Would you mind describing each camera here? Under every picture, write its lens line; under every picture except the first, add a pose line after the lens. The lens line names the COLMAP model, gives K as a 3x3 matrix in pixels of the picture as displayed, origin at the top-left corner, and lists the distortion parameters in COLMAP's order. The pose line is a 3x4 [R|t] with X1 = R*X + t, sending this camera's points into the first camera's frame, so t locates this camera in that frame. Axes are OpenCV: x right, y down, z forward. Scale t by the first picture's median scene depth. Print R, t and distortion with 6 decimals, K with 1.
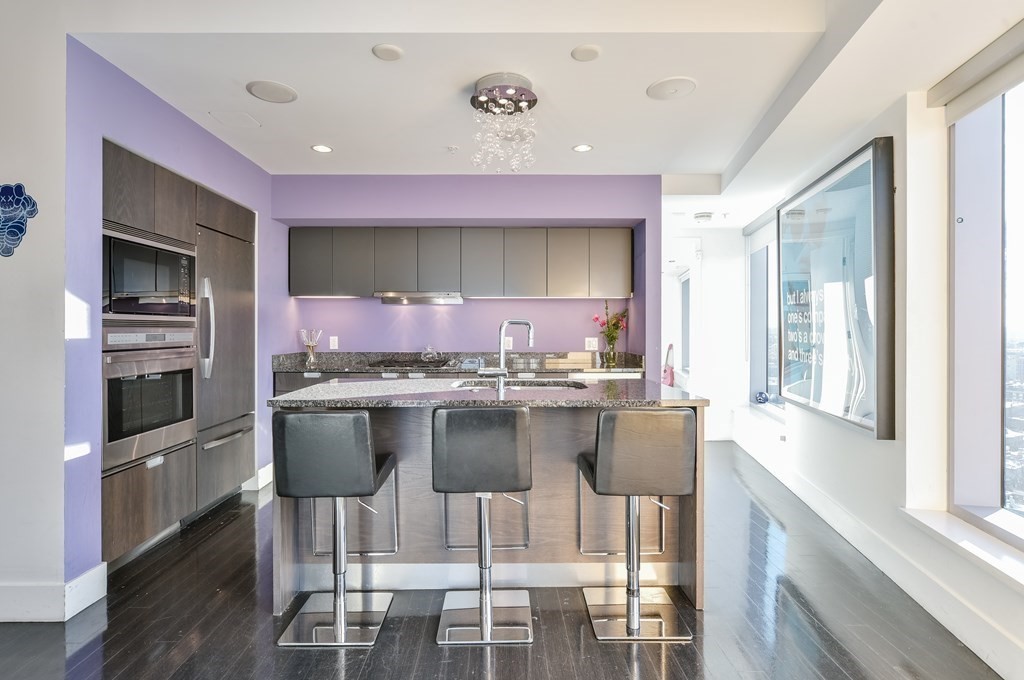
lens RADIAL K [[507.2, 0, 511.8], [0, 507.2, 333.0], [0, 0, 1]] dist [0.003833, 0.000573]
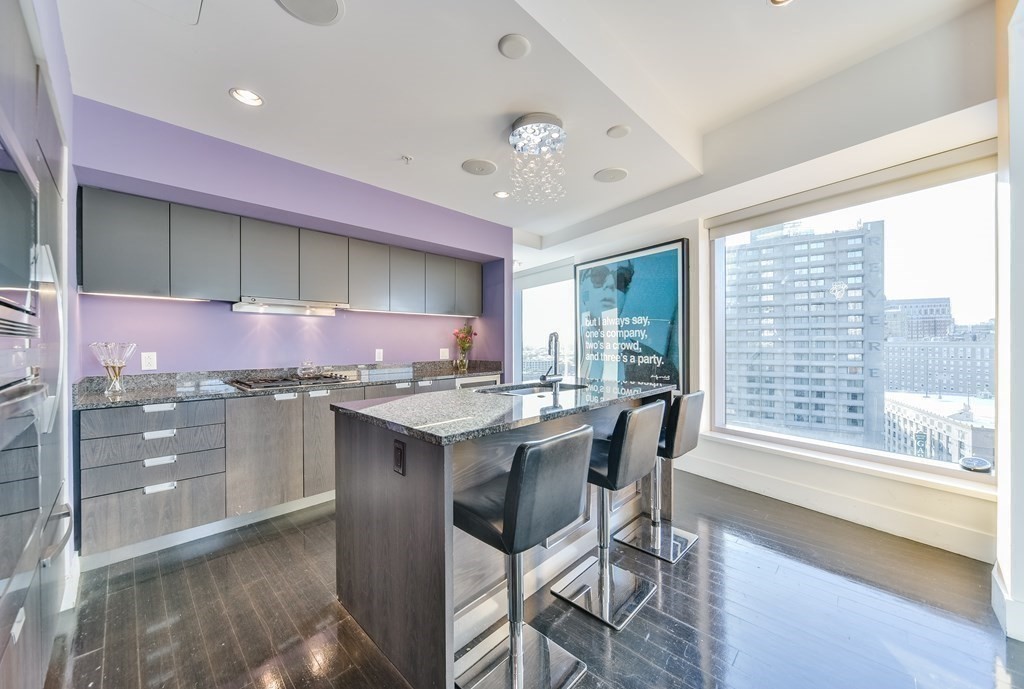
lens RADIAL K [[372.1, 0, 513.7], [0, 372.1, 345.4], [0, 0, 1]] dist [-0.000739, 0.000017]
pose [[0.696929, -0.007871, 0.717097, -0.381776], [0.009929, 0.999950, 0.001325, 0.001996], [-0.717071, 0.006197, 0.696972, 0.273867]]
